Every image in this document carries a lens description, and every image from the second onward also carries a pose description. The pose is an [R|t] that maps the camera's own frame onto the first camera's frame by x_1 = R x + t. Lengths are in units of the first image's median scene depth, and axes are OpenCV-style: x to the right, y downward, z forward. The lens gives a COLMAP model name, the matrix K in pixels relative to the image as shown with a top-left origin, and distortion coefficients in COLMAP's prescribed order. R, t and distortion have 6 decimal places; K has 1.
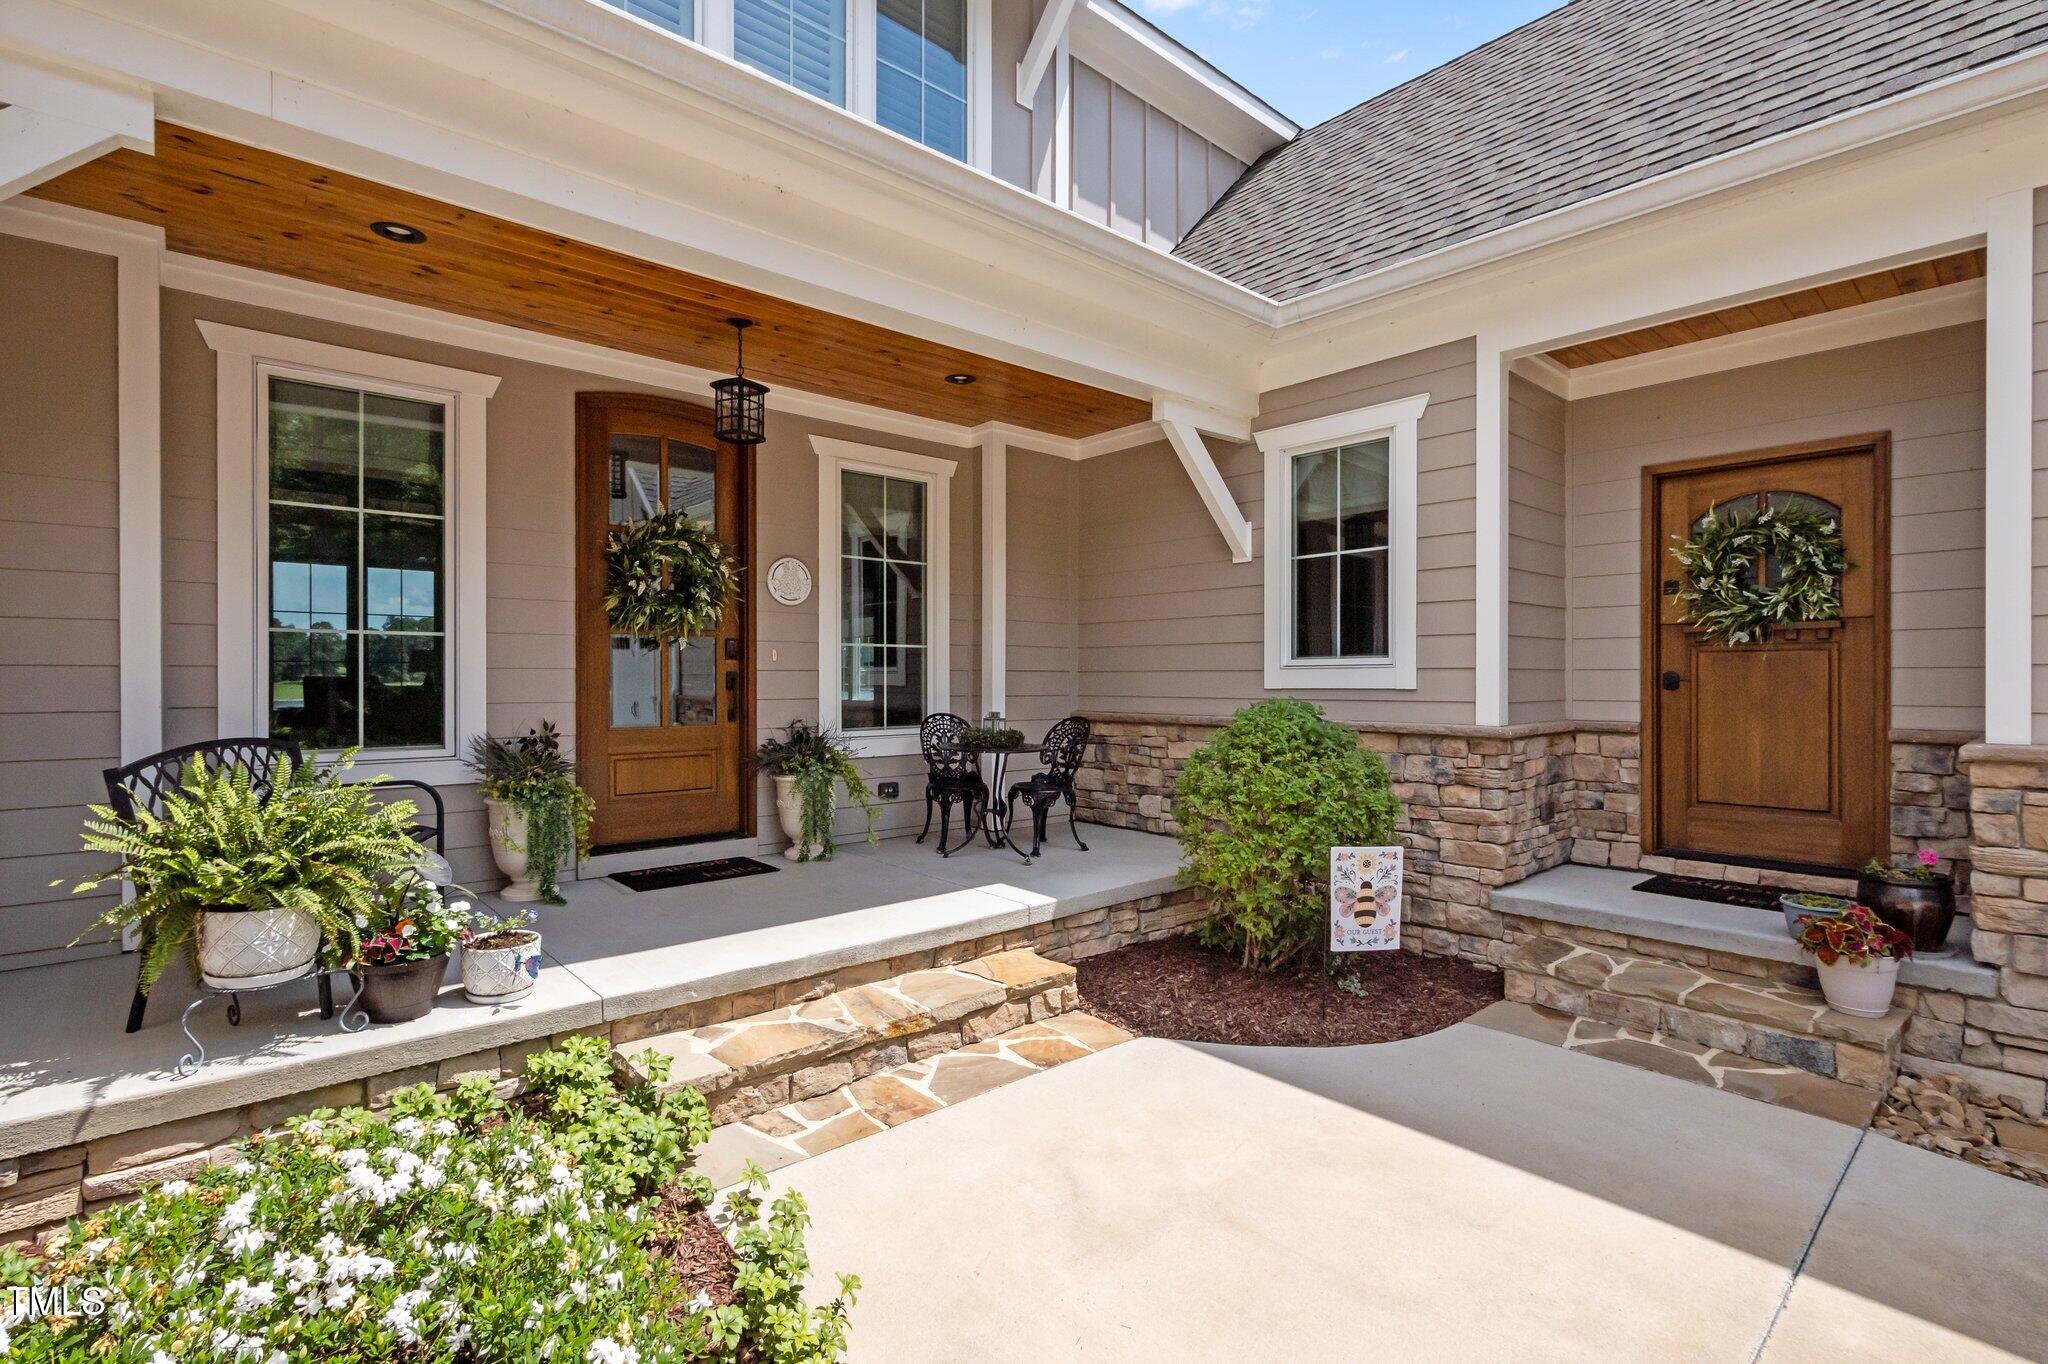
lens RADIAL K [[928.8, 0, 992.9], [0, 928.8, 685.1], [0, 0, 1]] dist [-0.018206, -0.000105]
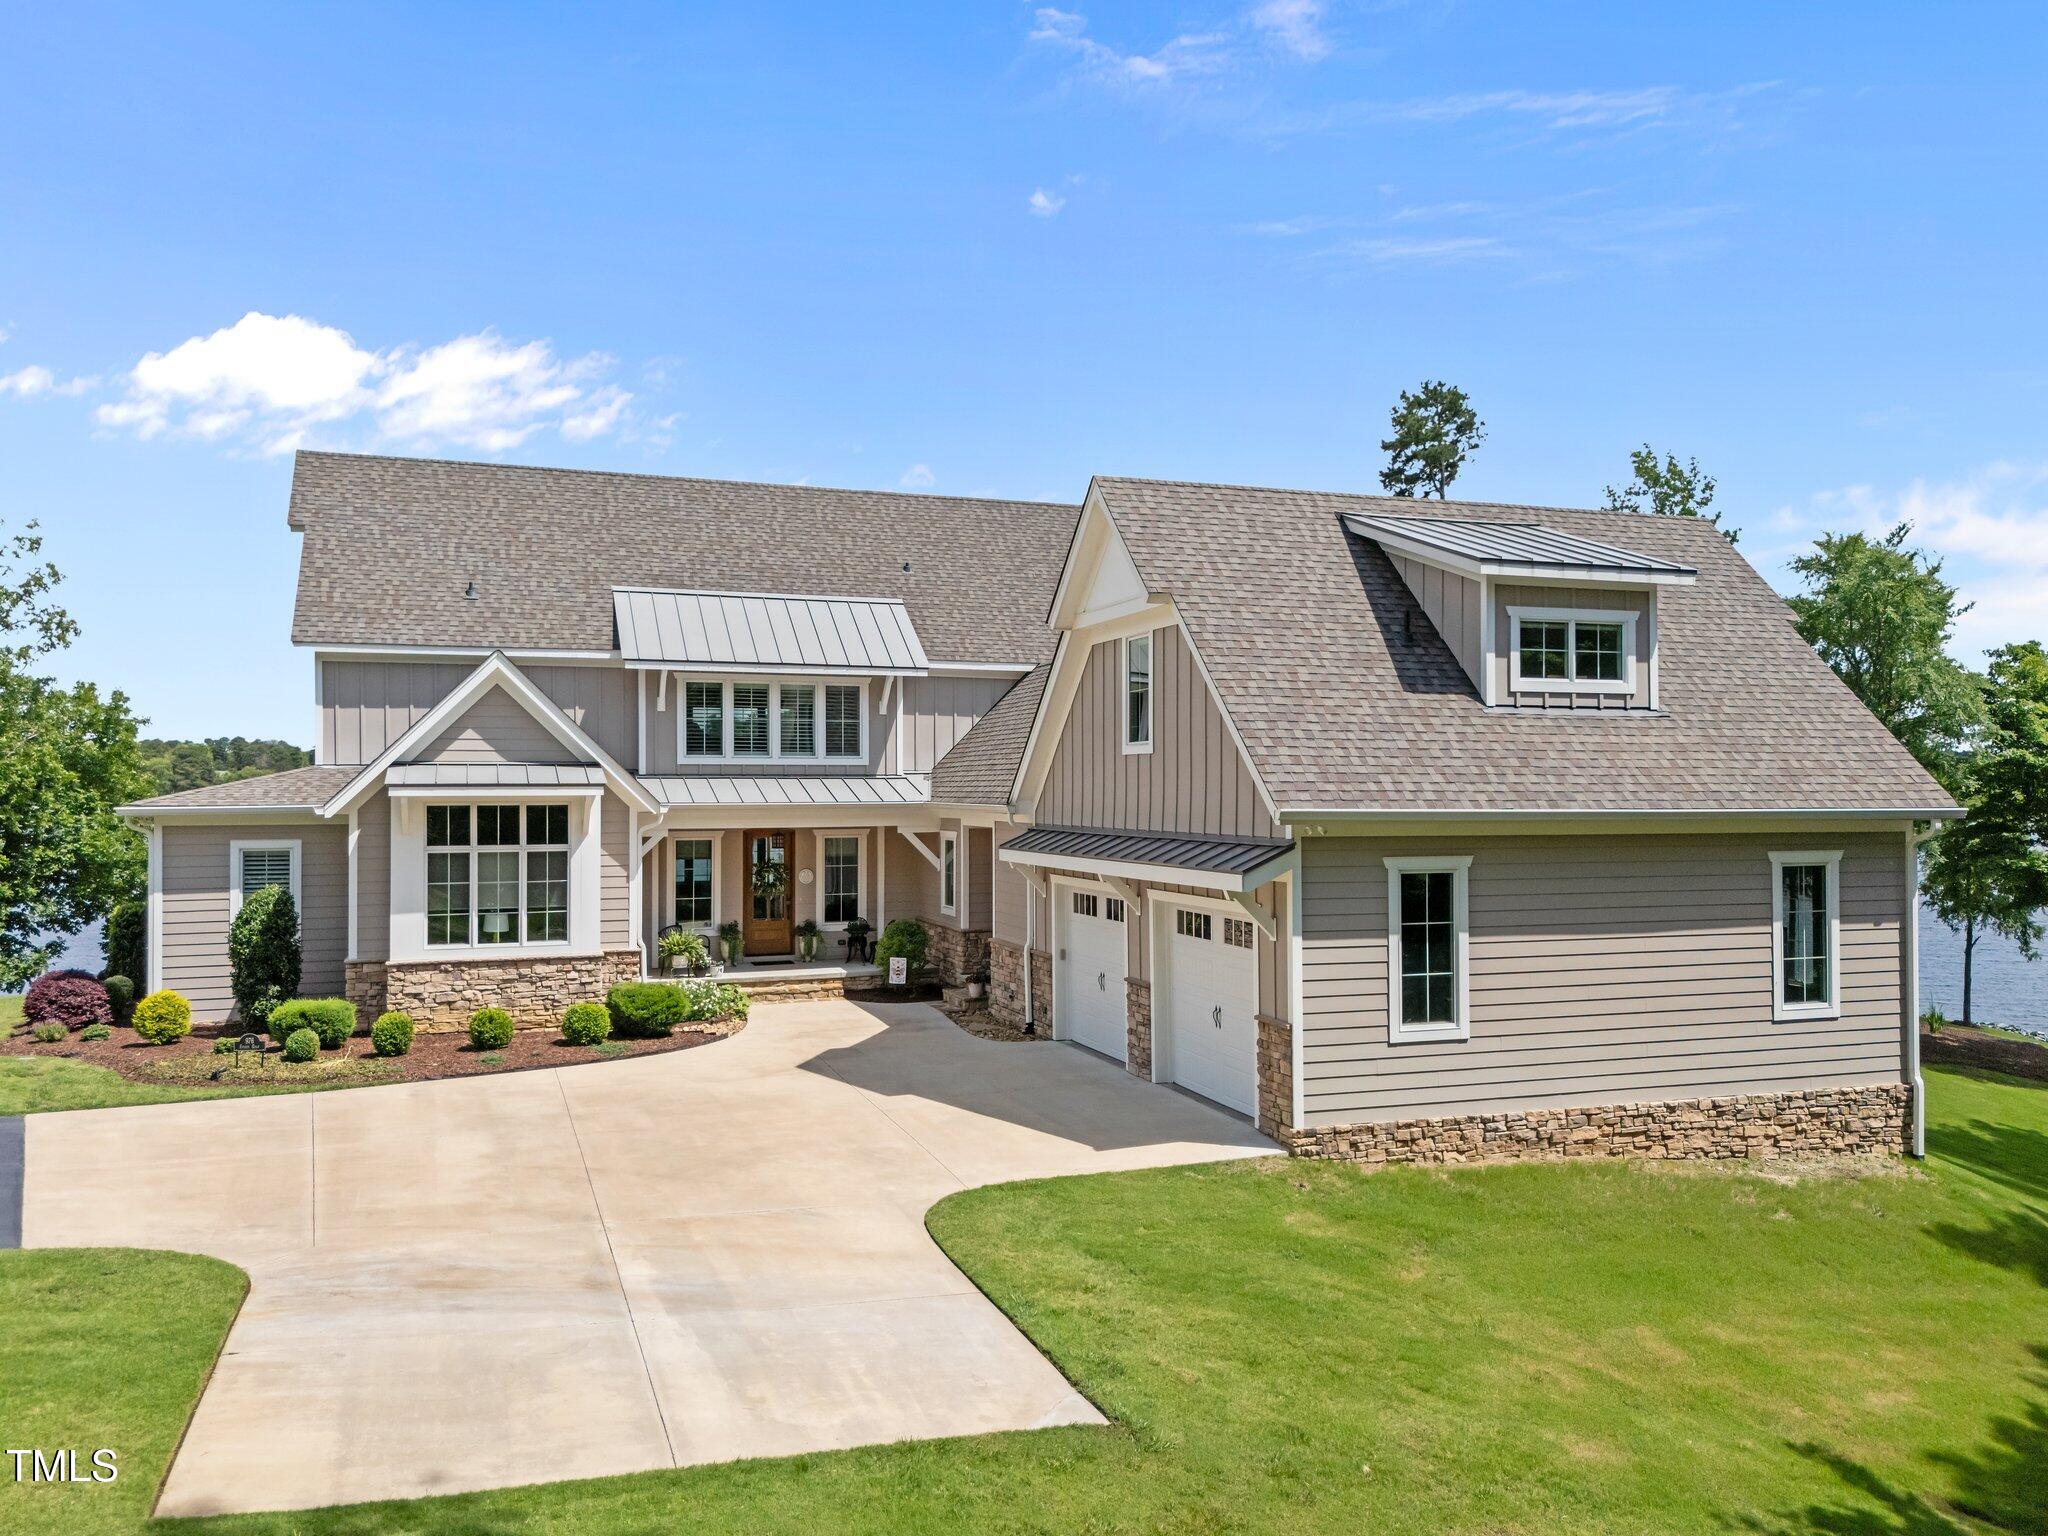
lens RADIAL K [[1452.5, 0, 1022.6], [0, 1452.5, 772.1], [0, 0, 1]] dist [-0.007013, -0.002821]
pose [[0.937656, -0.004548, -0.347535, 2.734720], [-0.000569, 0.999893, -0.014622, -0.486604], [0.347564, 0.013908, 0.937553, -4.233841]]
